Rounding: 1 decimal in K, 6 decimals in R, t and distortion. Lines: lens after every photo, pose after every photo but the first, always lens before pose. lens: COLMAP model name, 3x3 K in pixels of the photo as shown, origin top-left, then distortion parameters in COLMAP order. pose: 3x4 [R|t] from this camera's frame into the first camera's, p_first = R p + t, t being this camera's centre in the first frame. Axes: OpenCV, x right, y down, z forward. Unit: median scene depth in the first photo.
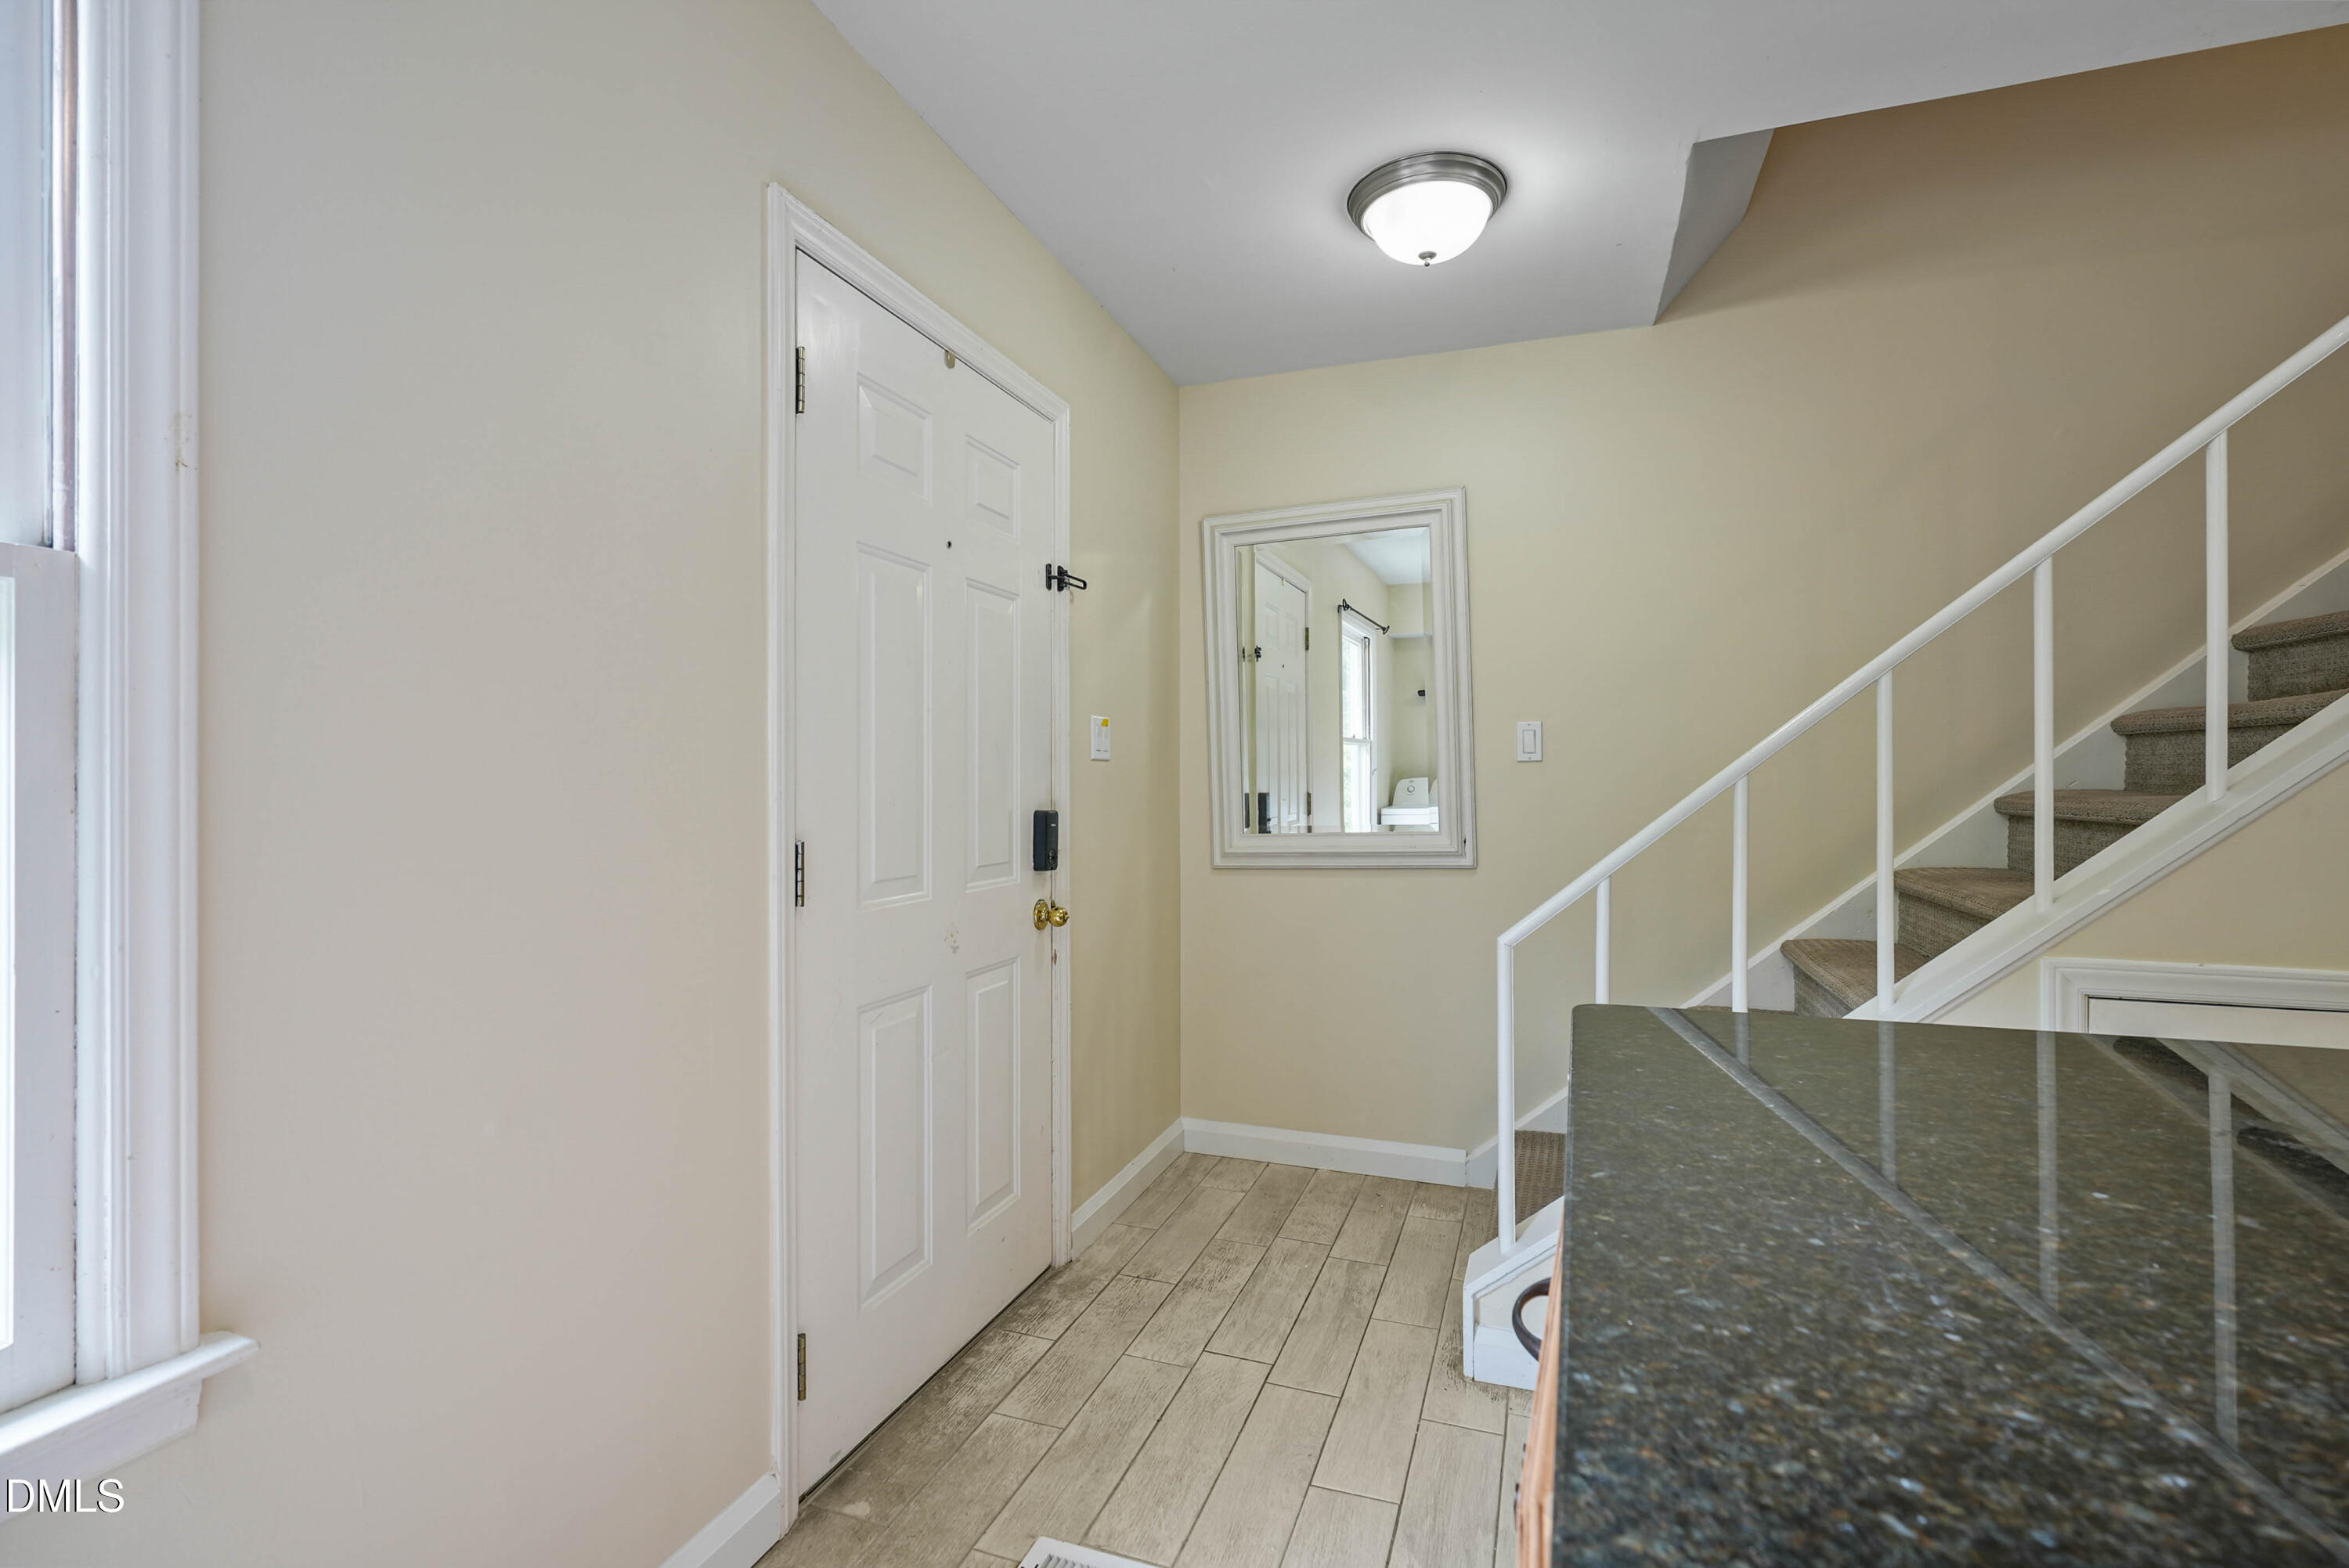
lens RADIAL K [[1064.9, 0, 1175.4], [0, 1064.9, 789.9], [0, 0, 1]] dist [-0.010562, 0.003825]
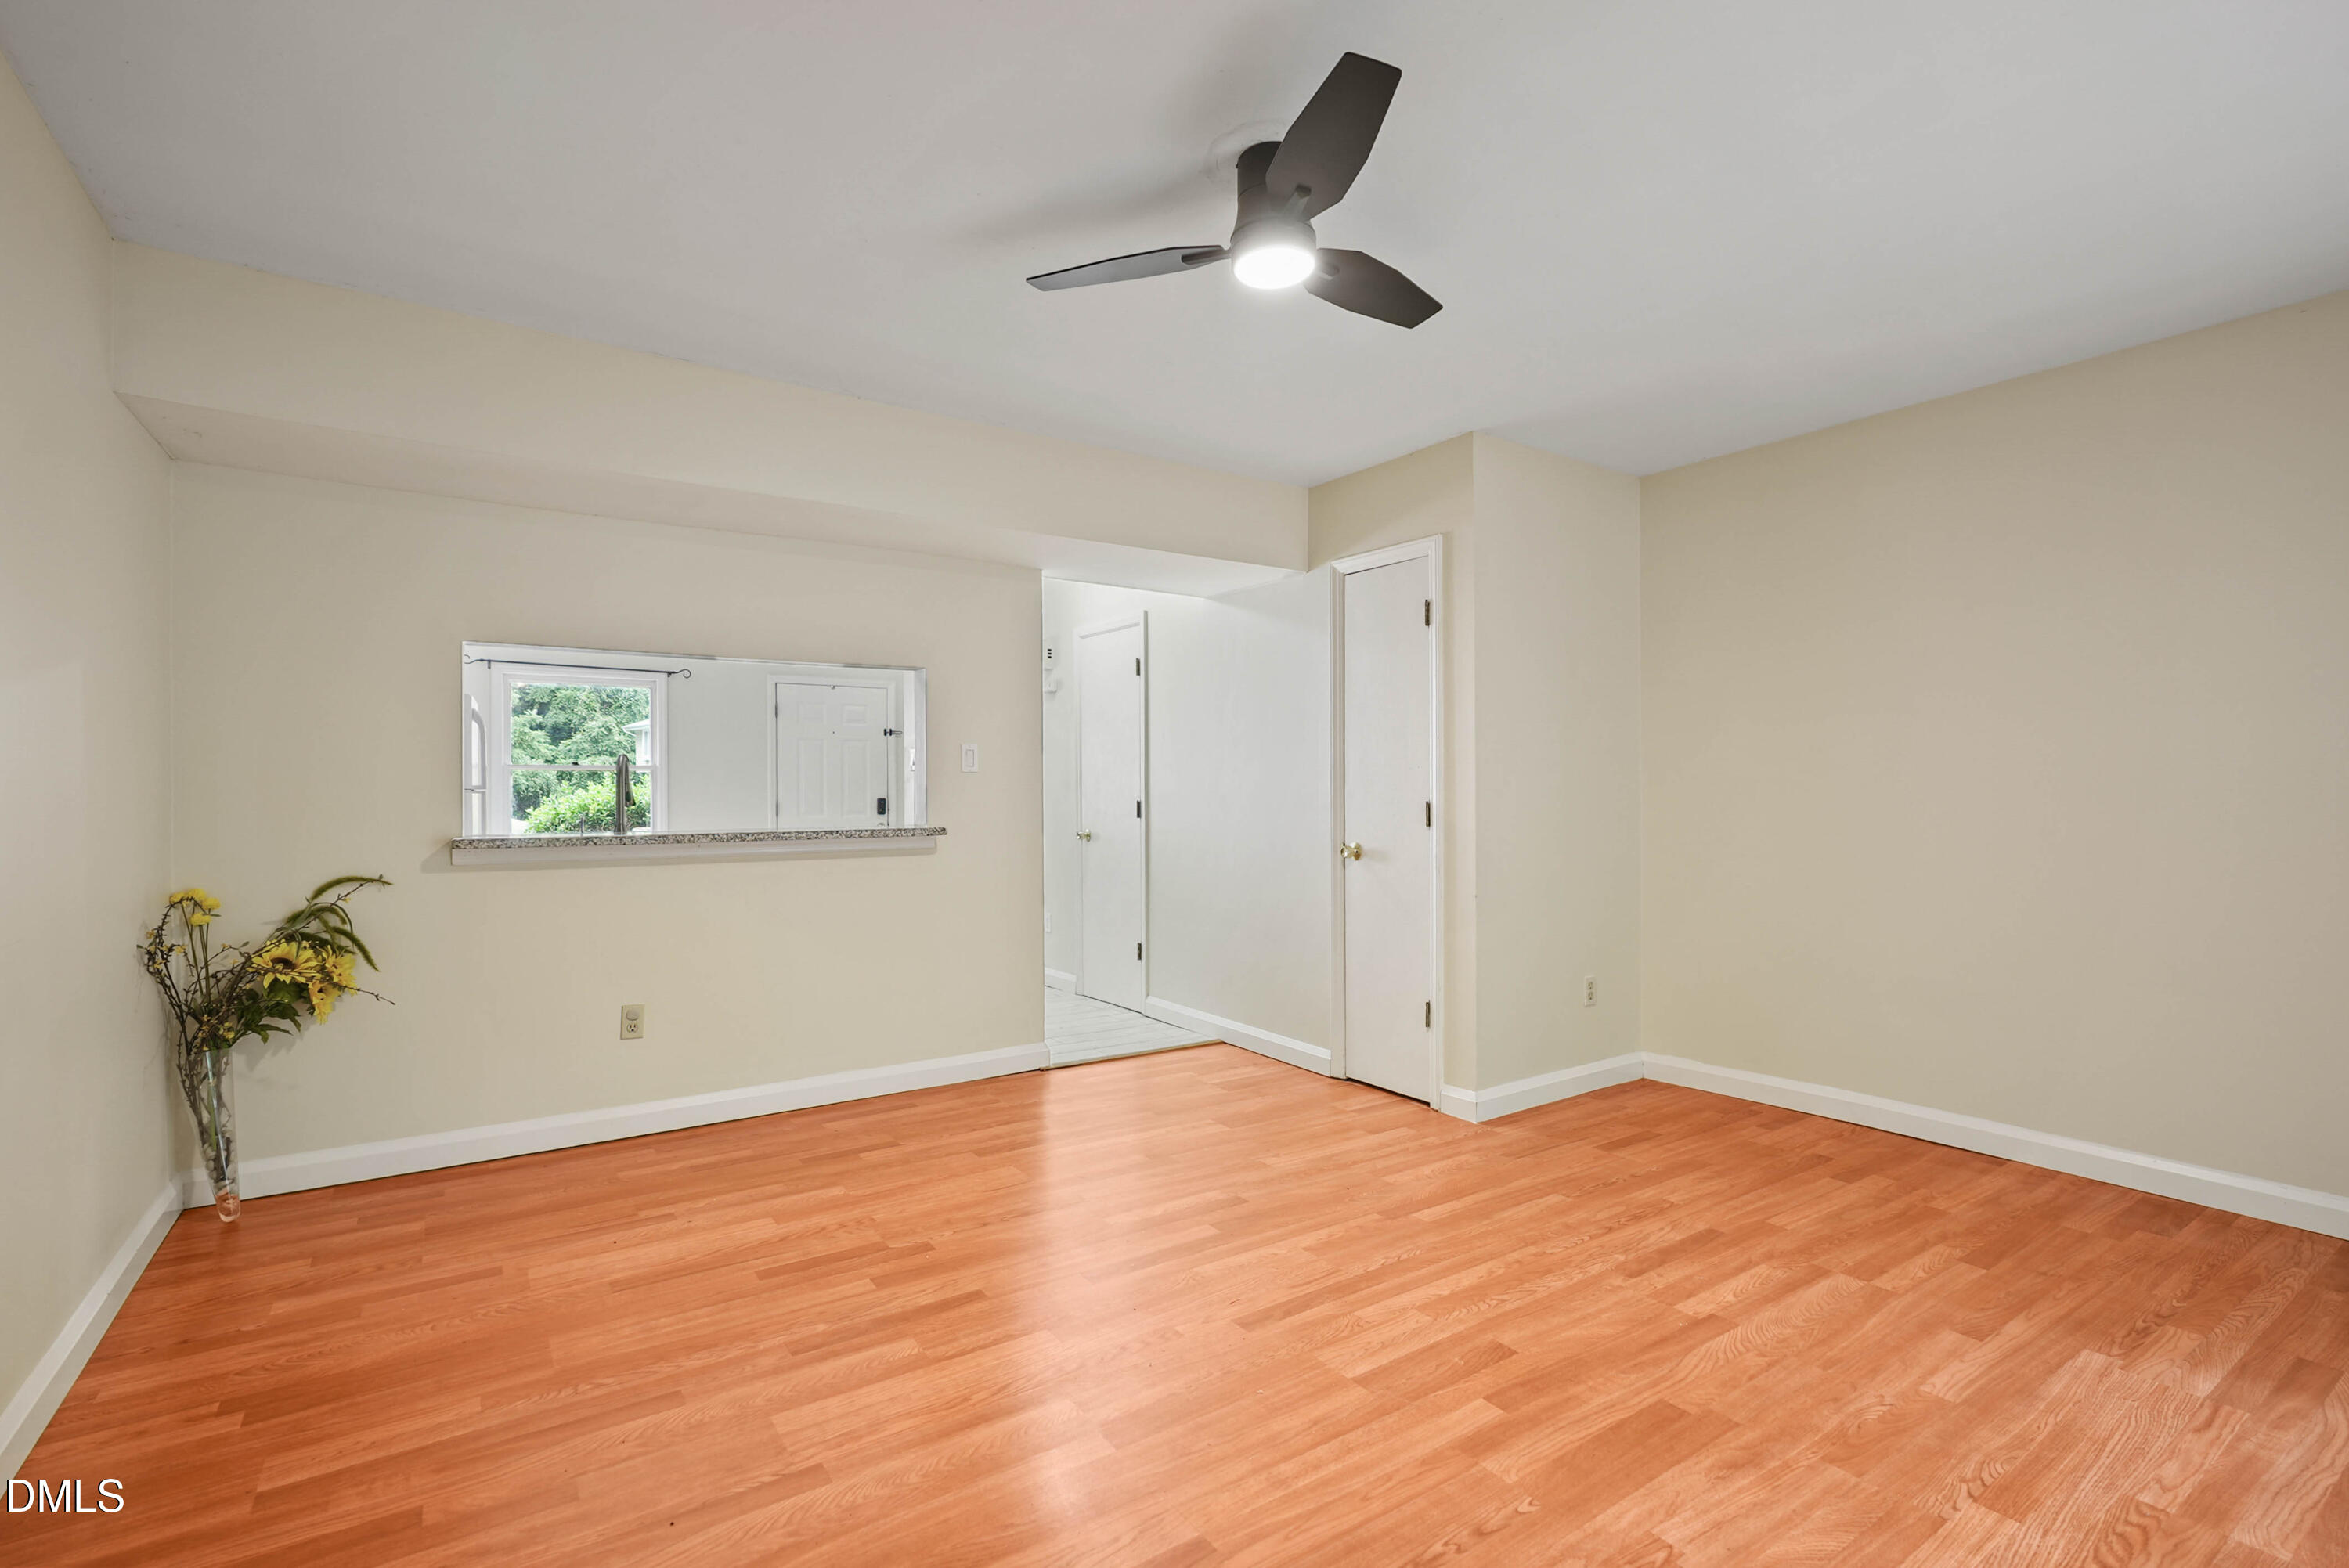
lens RADIAL K [[1064.9, 0, 1183.2], [0, 1064.9, 809.2], [0, 0, 1]] dist [-0.010562, 0.003825]
pose [[0.816243, 0.006879, -0.577668, 2.811846], [0.000323, 0.999924, 0.012363, 0.016450], [0.577709, -0.010278, 0.816178, -1.380008]]
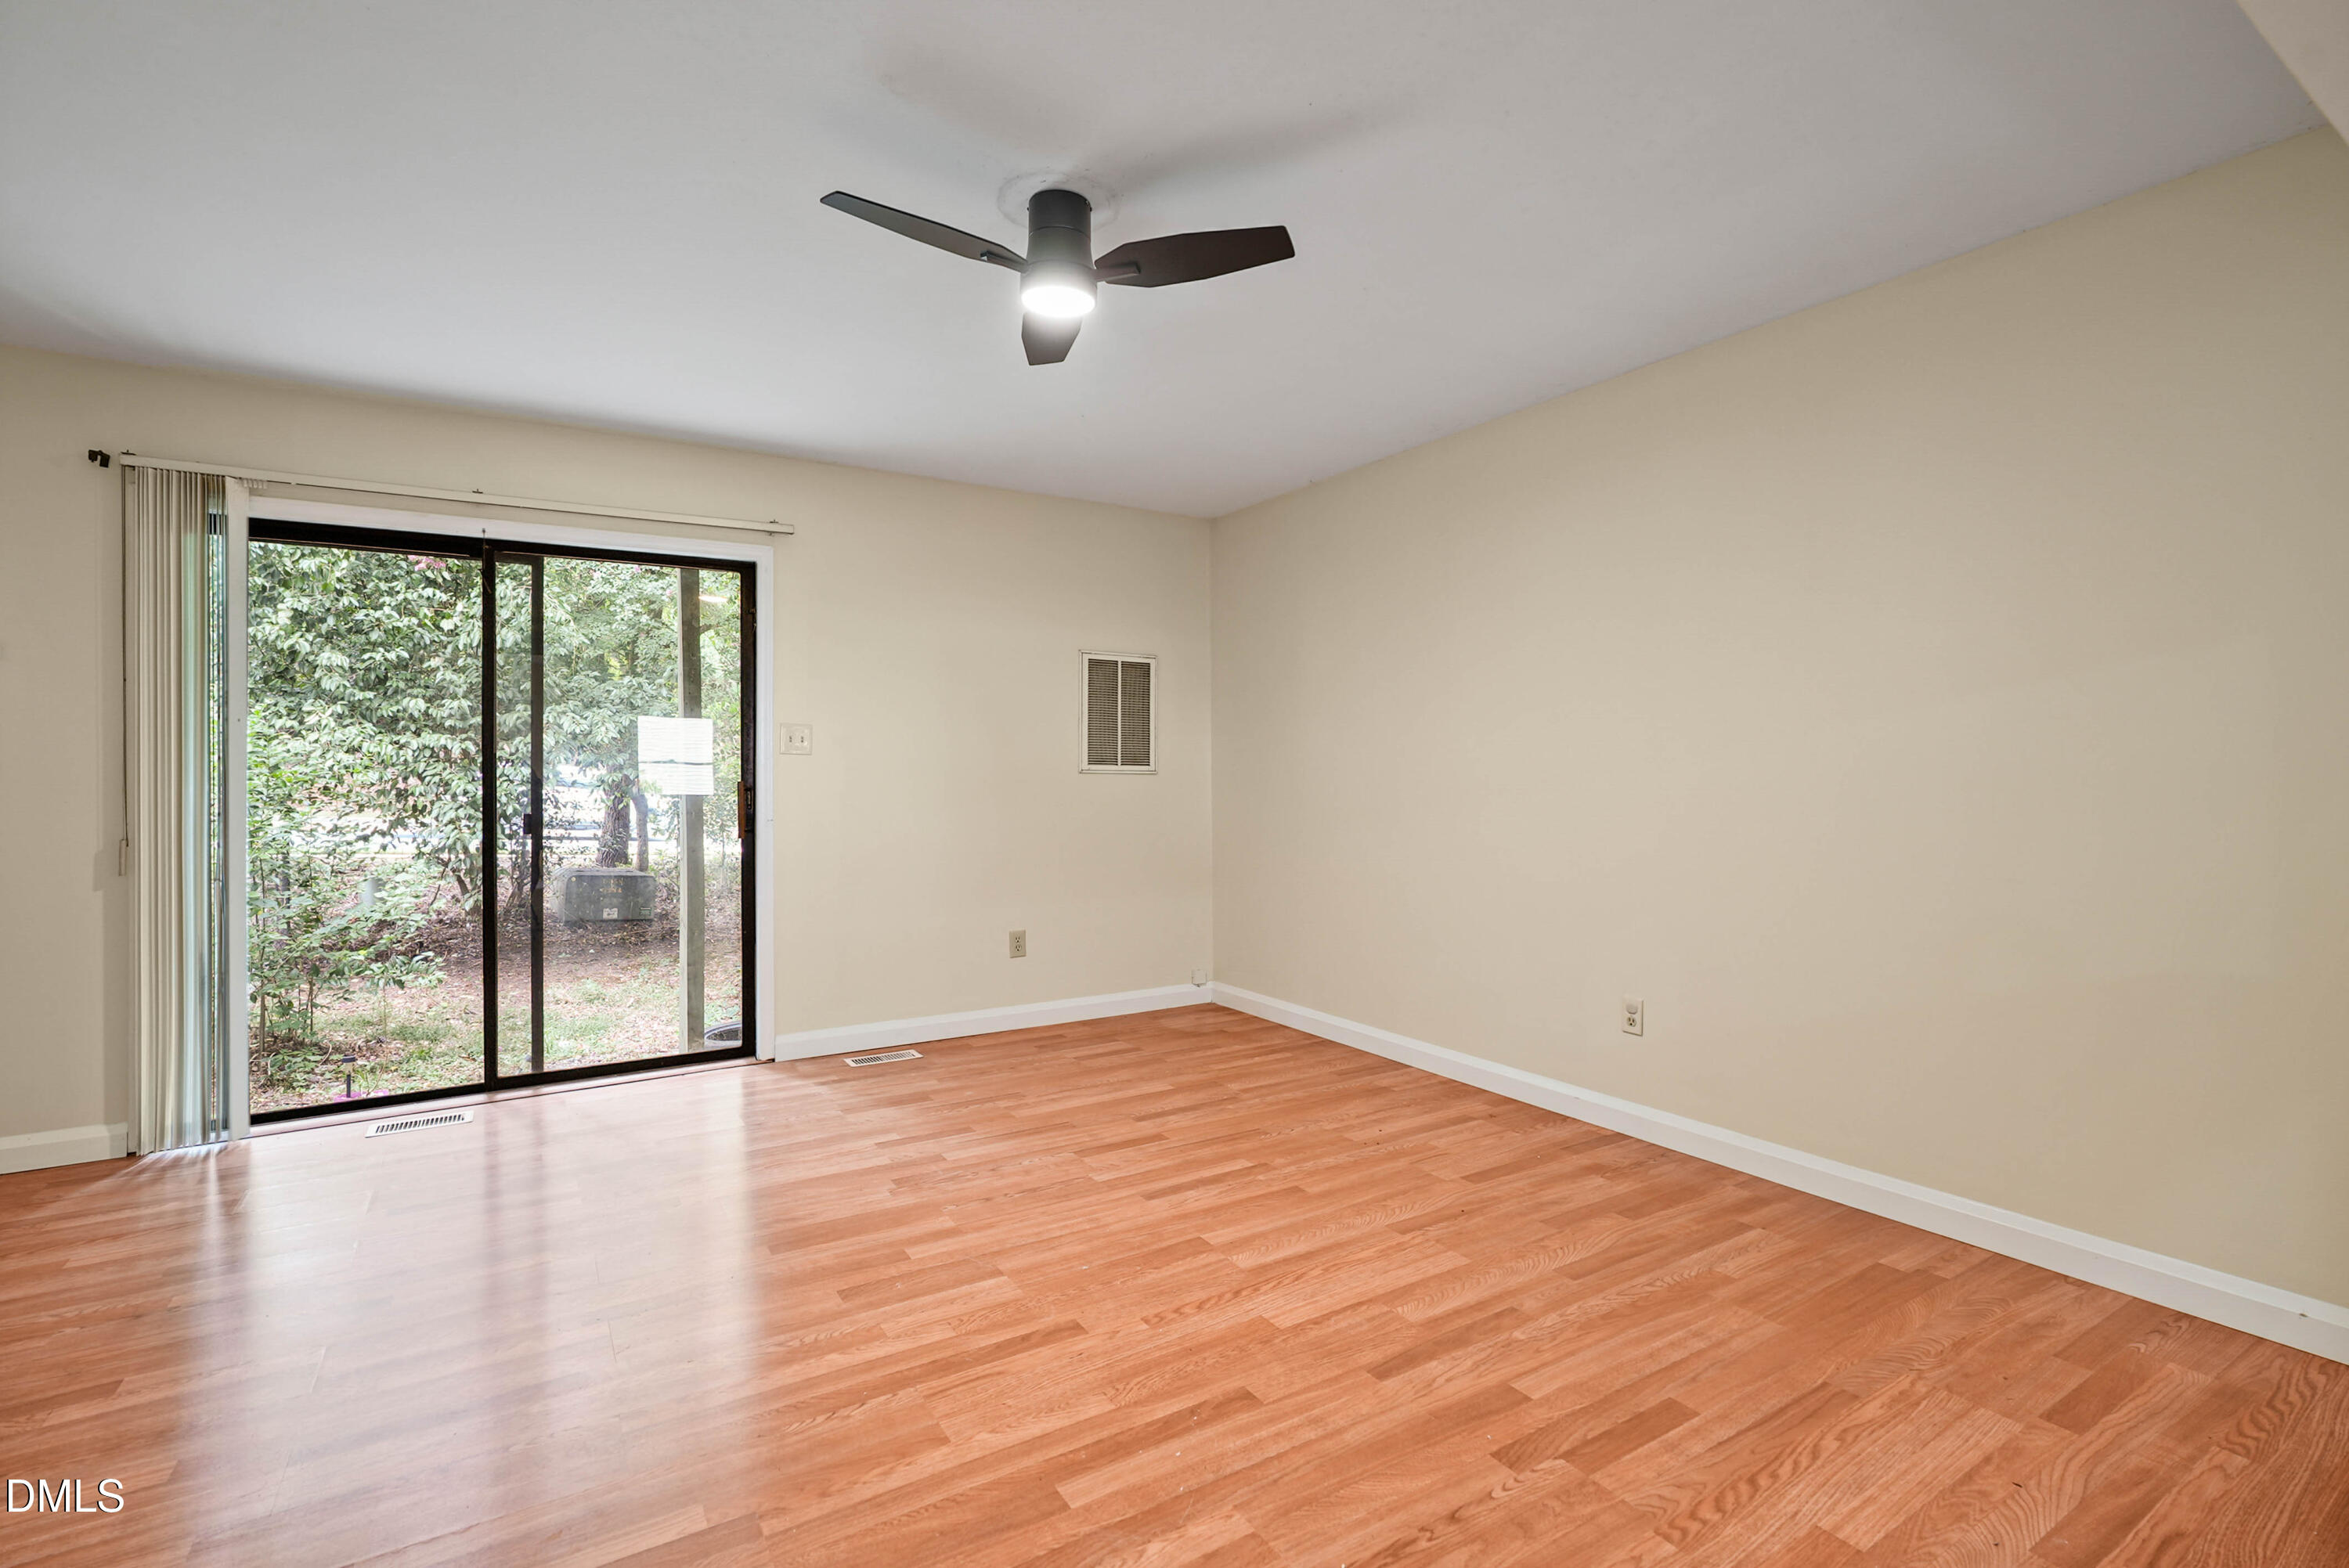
lens RADIAL K [[1064.9, 0, 1165.6], [0, 1064.9, 775.4], [0, 0, 1]] dist [-0.010562, 0.003825]
pose [[-0.784582, 0.000244, 0.620025, 1.703531], [0.004520, 0.999976, 0.005327, 0.008215], [-0.620009, 0.006983, -0.784564, 0.062247]]
